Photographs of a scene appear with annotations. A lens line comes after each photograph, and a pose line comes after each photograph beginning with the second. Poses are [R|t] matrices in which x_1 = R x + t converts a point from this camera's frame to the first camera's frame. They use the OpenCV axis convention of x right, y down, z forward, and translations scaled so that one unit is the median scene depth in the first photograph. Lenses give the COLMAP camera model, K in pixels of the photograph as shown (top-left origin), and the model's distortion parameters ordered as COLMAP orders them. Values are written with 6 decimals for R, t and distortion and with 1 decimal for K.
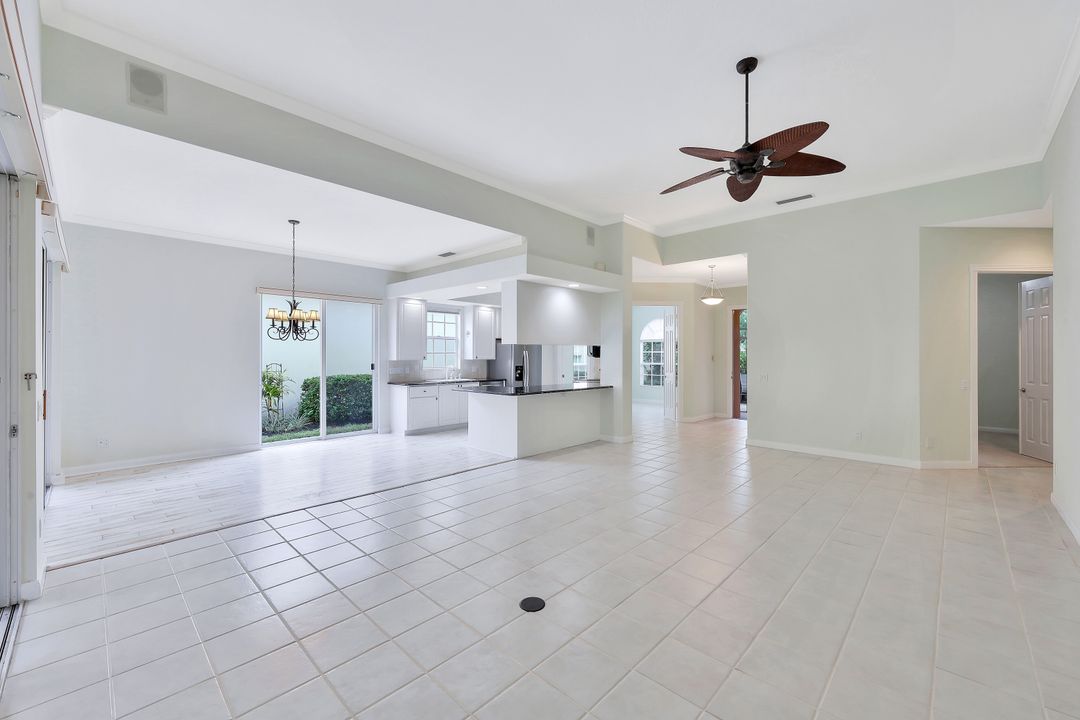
lens RADIAL K [[438.2, 0, 546.9], [0, 438.2, 355.3], [0, 0, 1]] dist [-0.000295, -0.000078]
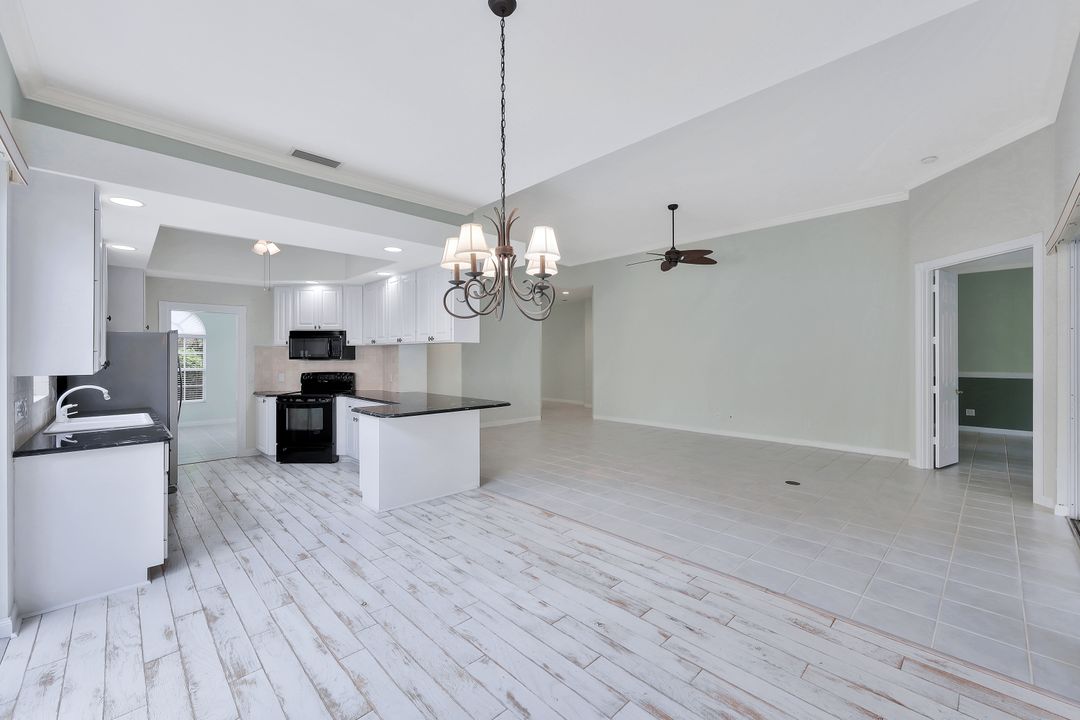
lens RADIAL K [[438.2, 0, 546.9], [0, 438.2, 355.3], [0, 0, 1]] dist [-0.000295, -0.000078]
pose [[0.033663, -0.001169, 0.999433, -0.578027], [0.000415, 0.999999, 0.001155, -0.002915], [-0.999433, 0.000375, 0.033663, 0.578075]]
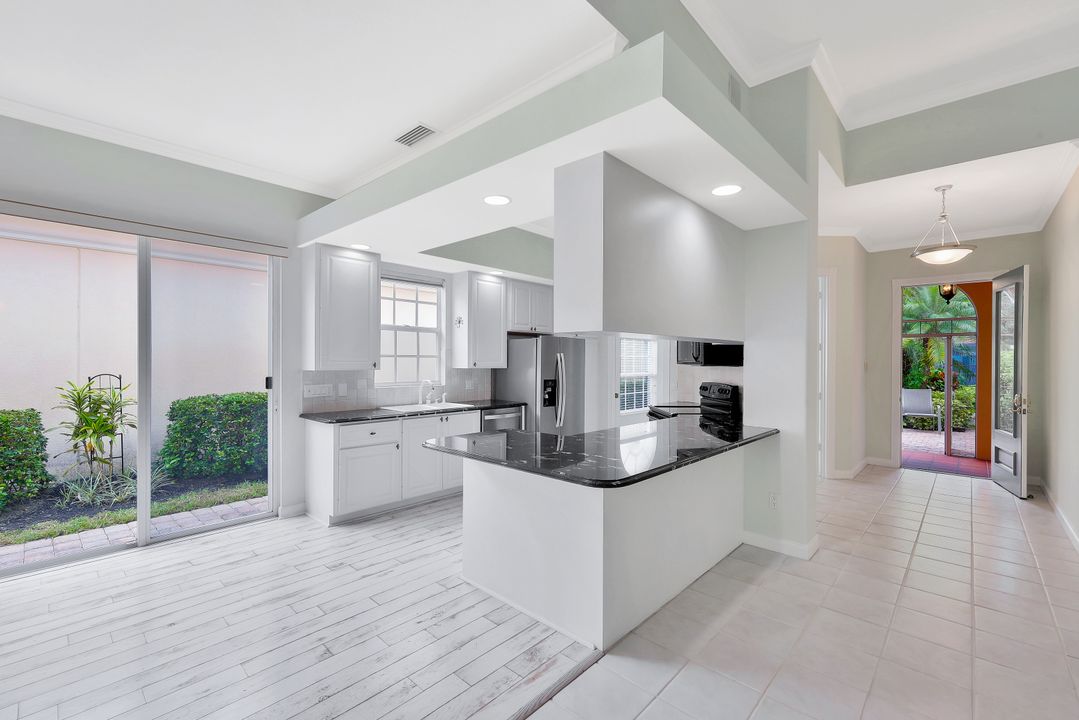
lens RADIAL K [[466.7, 0, 551.6], [0, 466.7, 362.1], [0, 0, 1]] dist [-0.000709, -0.000411]
pose [[0.999778, 0.003587, 0.020773, -0.078138], [-0.003726, 0.999971, 0.006657, -0.002477], [-0.020749, -0.006733, 0.999762, 0.422076]]
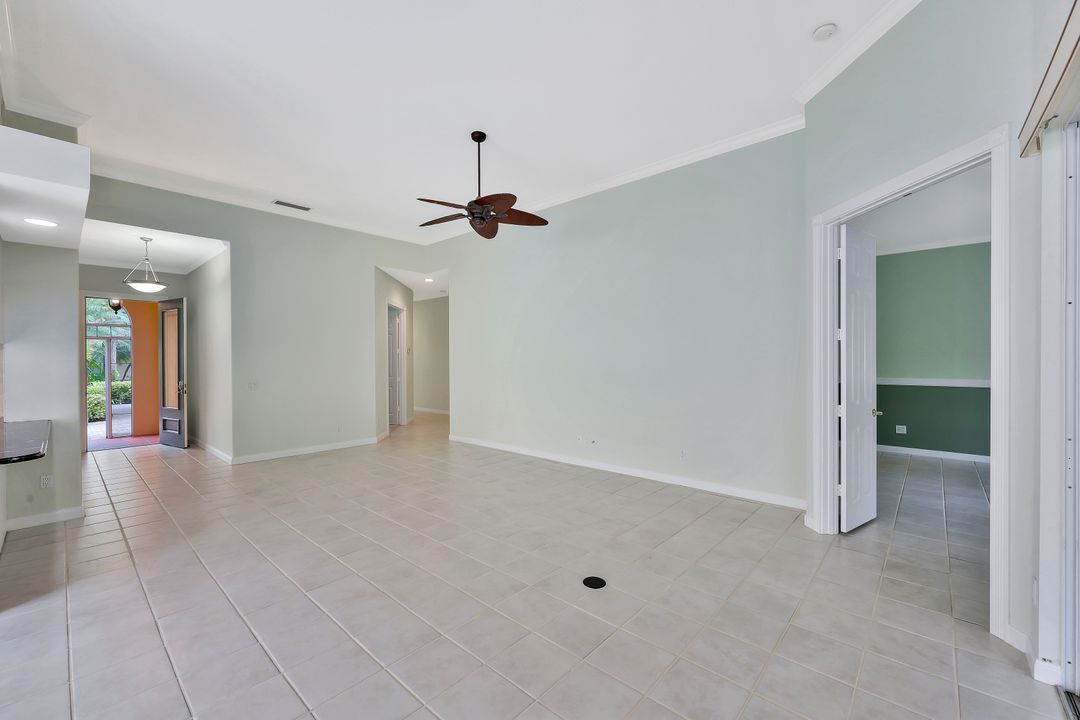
lens RADIAL K [[433.5, 0, 540.0], [0, 433.5, 360.0], [0, 0, 1]] dist [-0.014732, 0.000203]
pose [[-0.027056, -0.005075, 0.999621, -0.318694], [0.004003, 0.999979, 0.005185, -0.002557], [-0.999626, 0.004142, -0.027035, 0.329227]]
